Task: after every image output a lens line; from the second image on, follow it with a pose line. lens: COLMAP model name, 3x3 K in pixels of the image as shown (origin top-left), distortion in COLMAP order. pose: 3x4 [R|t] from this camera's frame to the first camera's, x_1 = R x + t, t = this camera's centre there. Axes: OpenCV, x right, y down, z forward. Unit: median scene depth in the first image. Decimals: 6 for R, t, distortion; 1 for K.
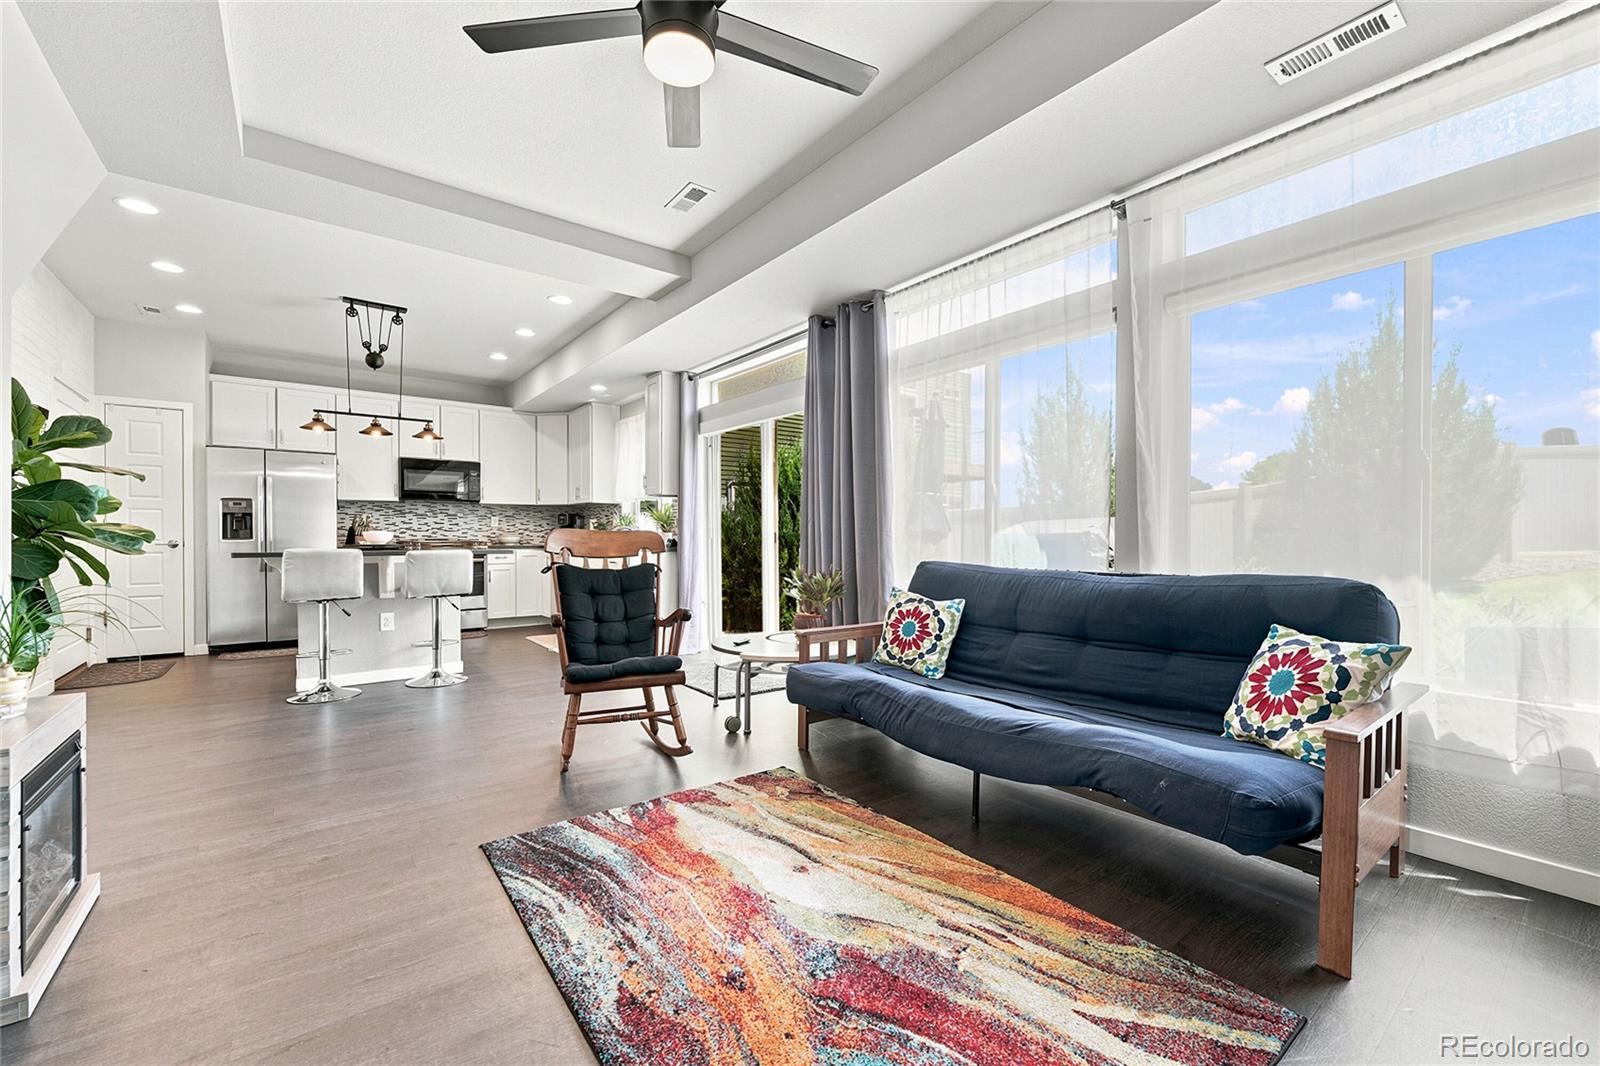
lens RADIAL K [[651.0, 0, 808.5], [0, 651.0, 540.8], [0, 0, 1]] dist [-0.001658, 0.001459]
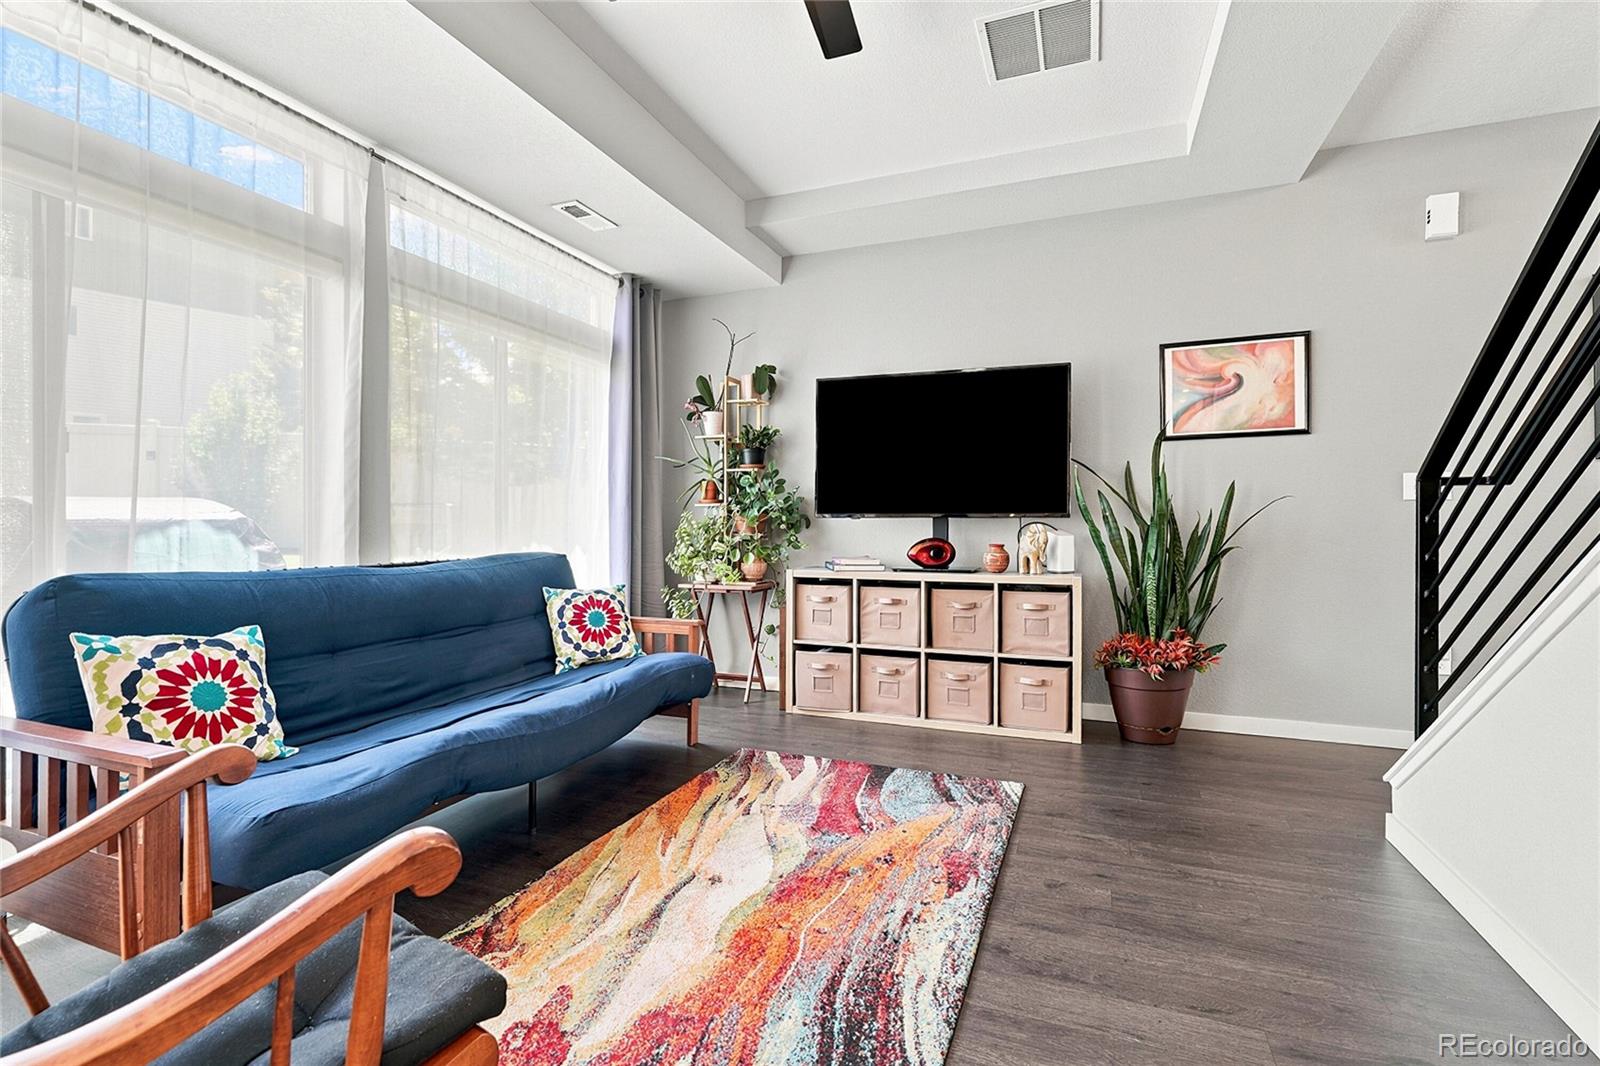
lens RADIAL K [[705.1, 0, 797.0], [0, 705.1, 525.7], [0, 0, 1]] dist [-0.004600, -0.000261]
pose [[-0.491346, -0.001574, 0.870963, -0.731354], [0.004273, 0.999982, 0.004218, -0.006409], [-0.870954, 0.005794, -0.491330, 1.069285]]
